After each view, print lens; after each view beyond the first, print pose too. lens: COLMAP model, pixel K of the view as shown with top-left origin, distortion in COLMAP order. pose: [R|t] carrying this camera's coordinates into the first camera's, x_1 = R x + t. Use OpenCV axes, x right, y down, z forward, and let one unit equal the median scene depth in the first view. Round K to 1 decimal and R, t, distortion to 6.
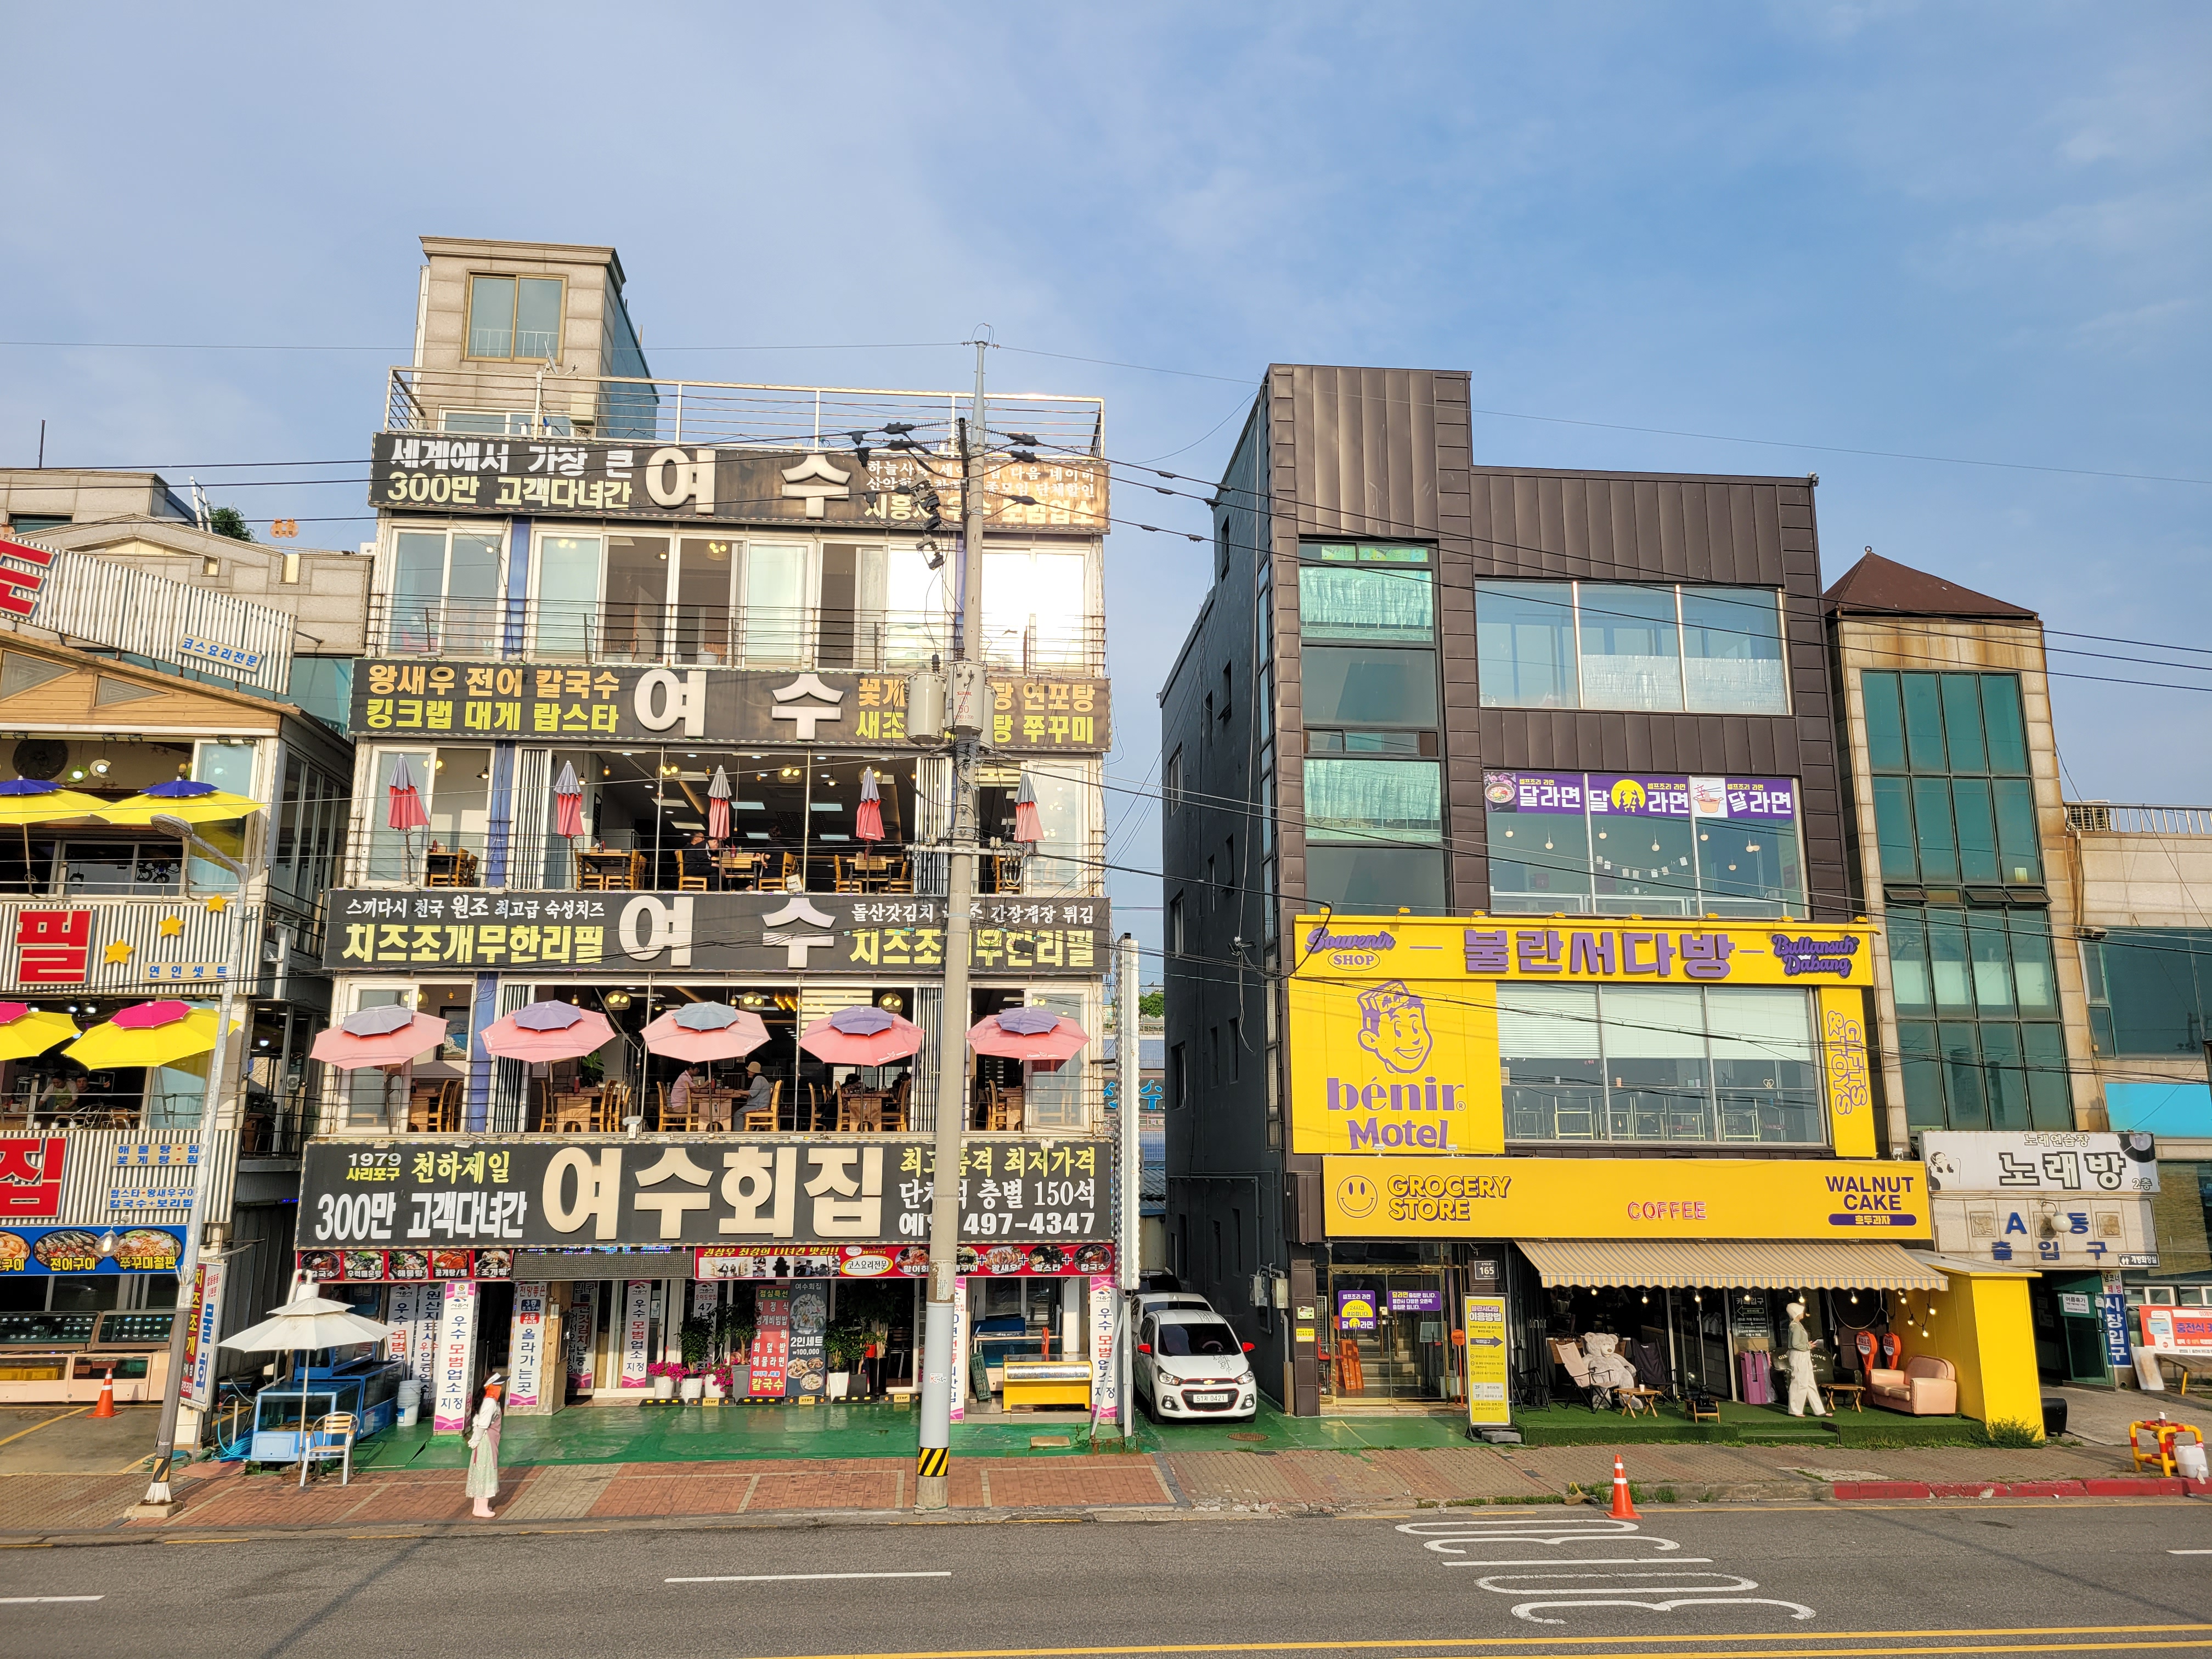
lens RADIAL K [[1667.7, 0, 1106.0], [0, 1667.7, 829.5], [0, 0, 1]] dist [0.050797, -0.044281]
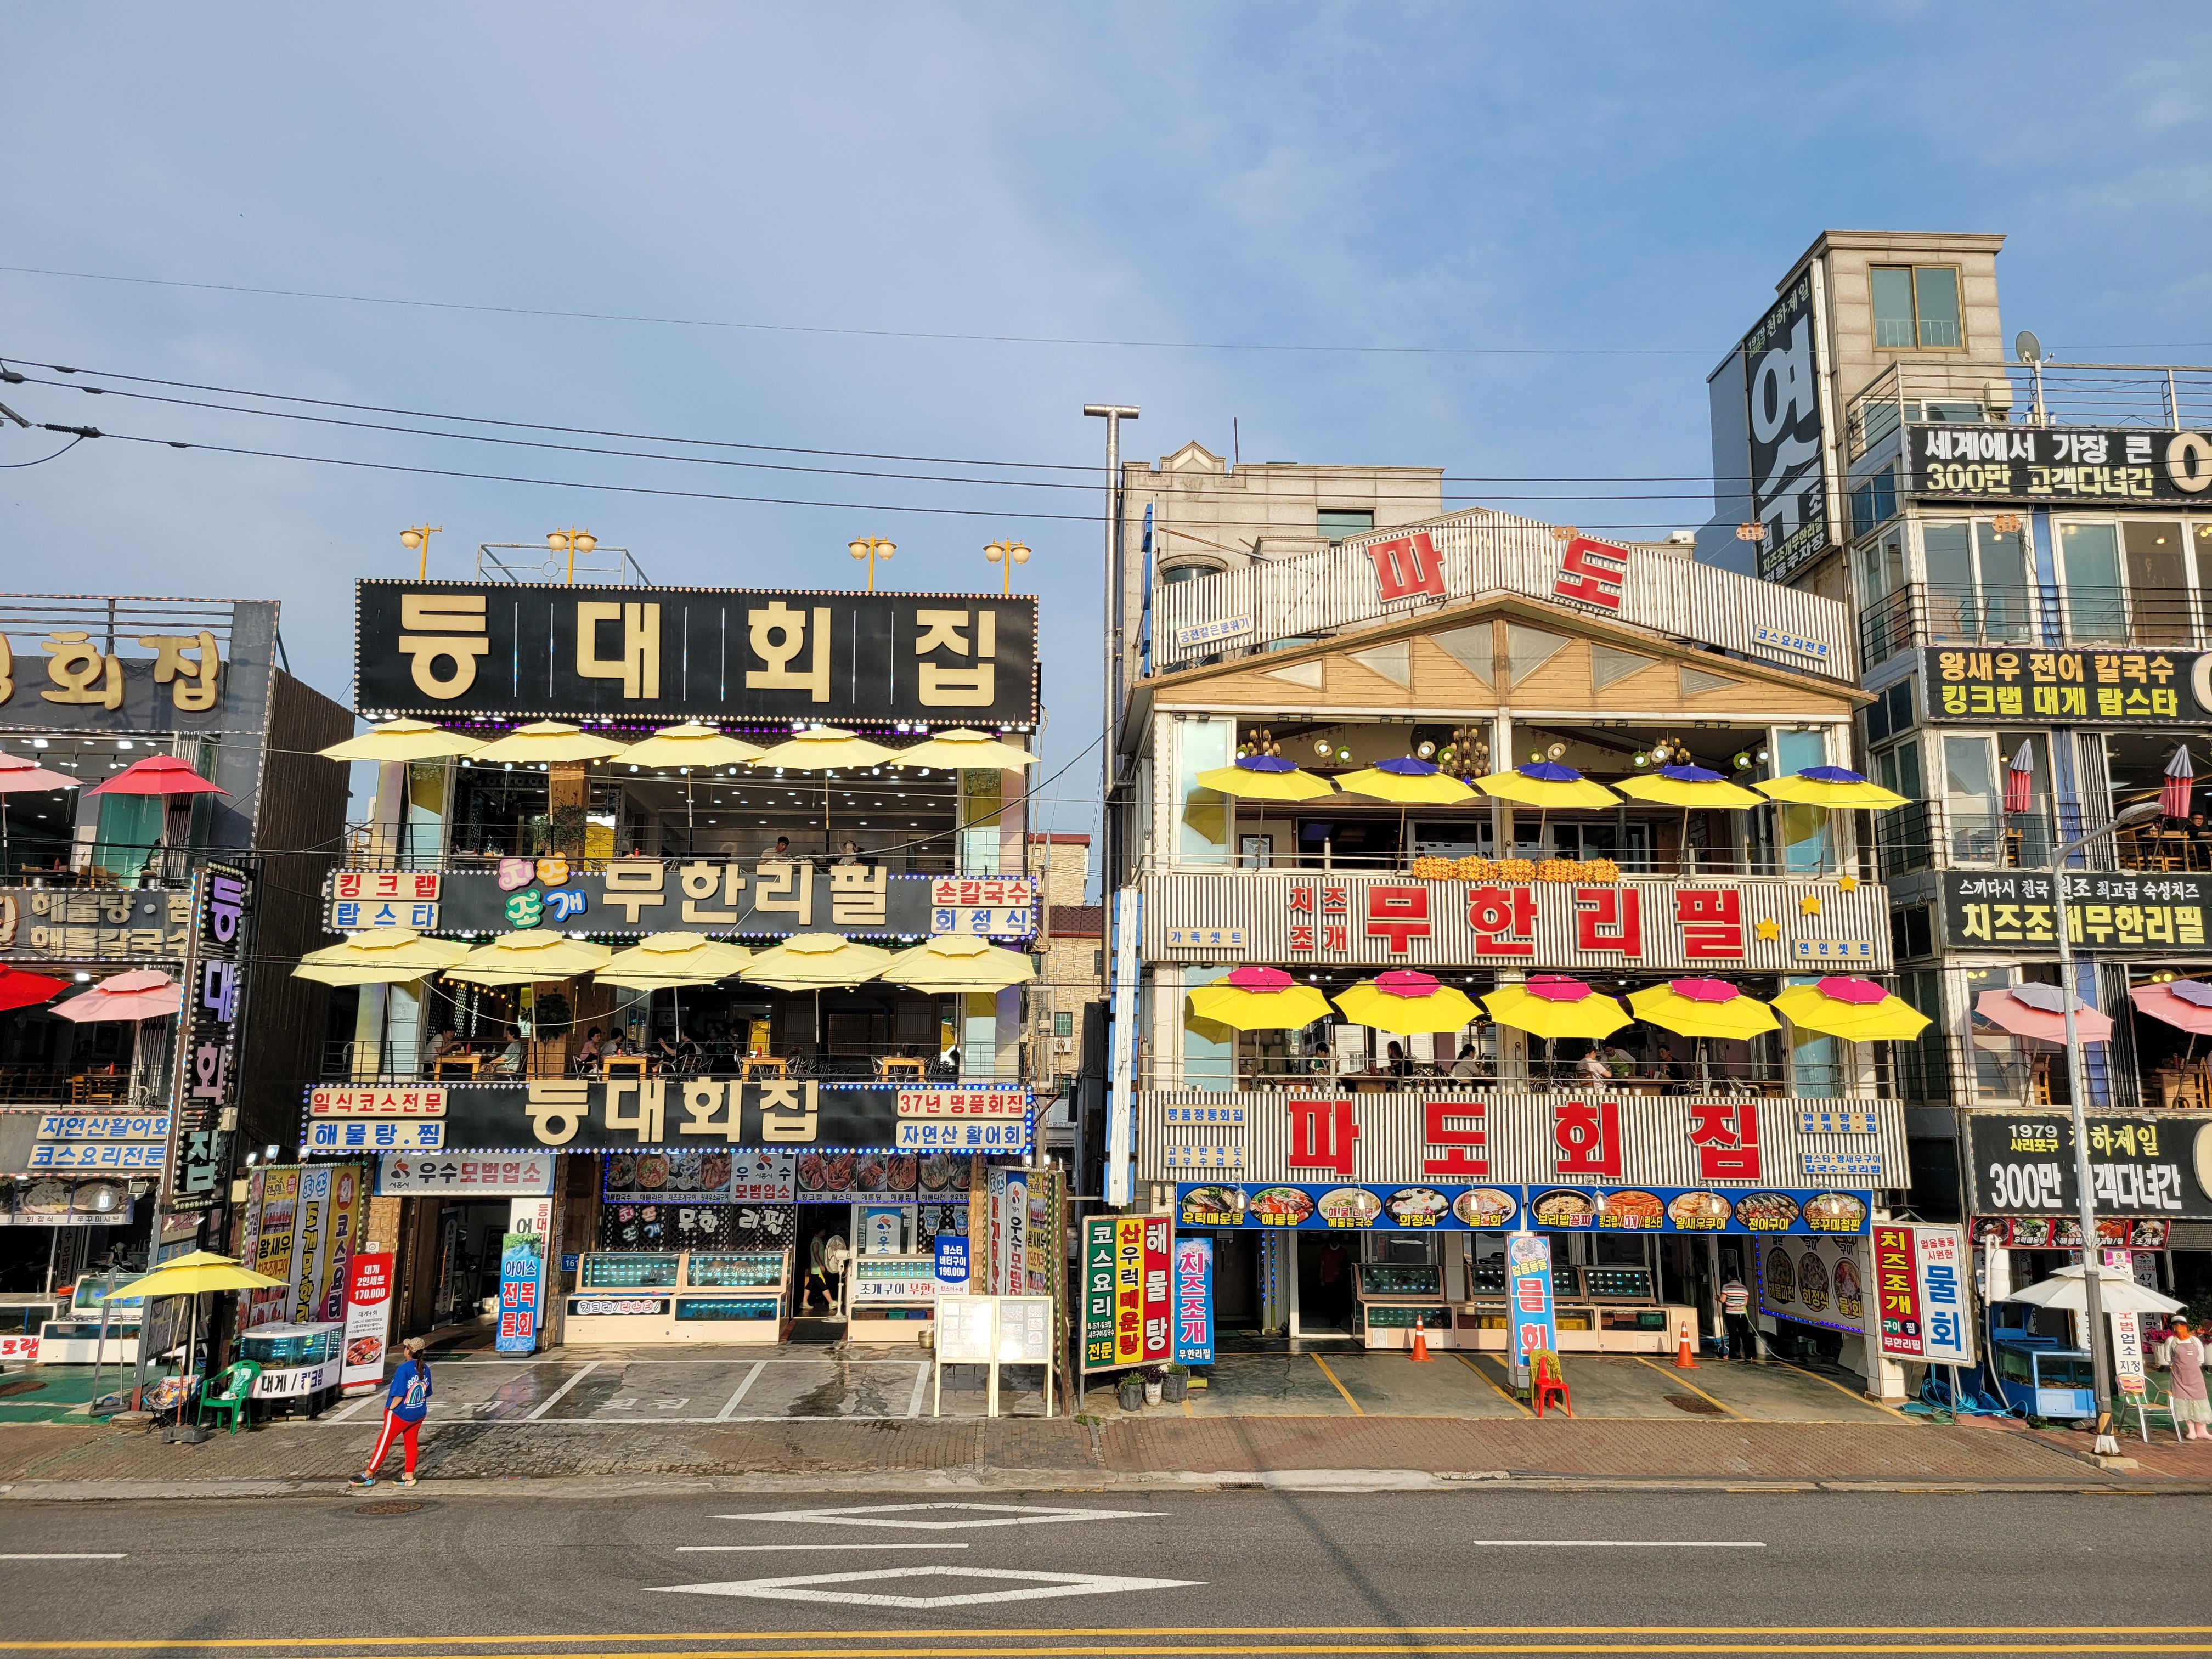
lens RADIAL K [[1680.6, 0, 1106.0], [0, 1680.6, 829.5], [0, 0, 1]] dist [0.030030, -0.034453]
pose [[0.997380, 0.000433, -0.072336, -0.869381], [0.001153, 0.999760, 0.021887, -0.012493], [0.072328, -0.021913, 0.997140, -0.071932]]
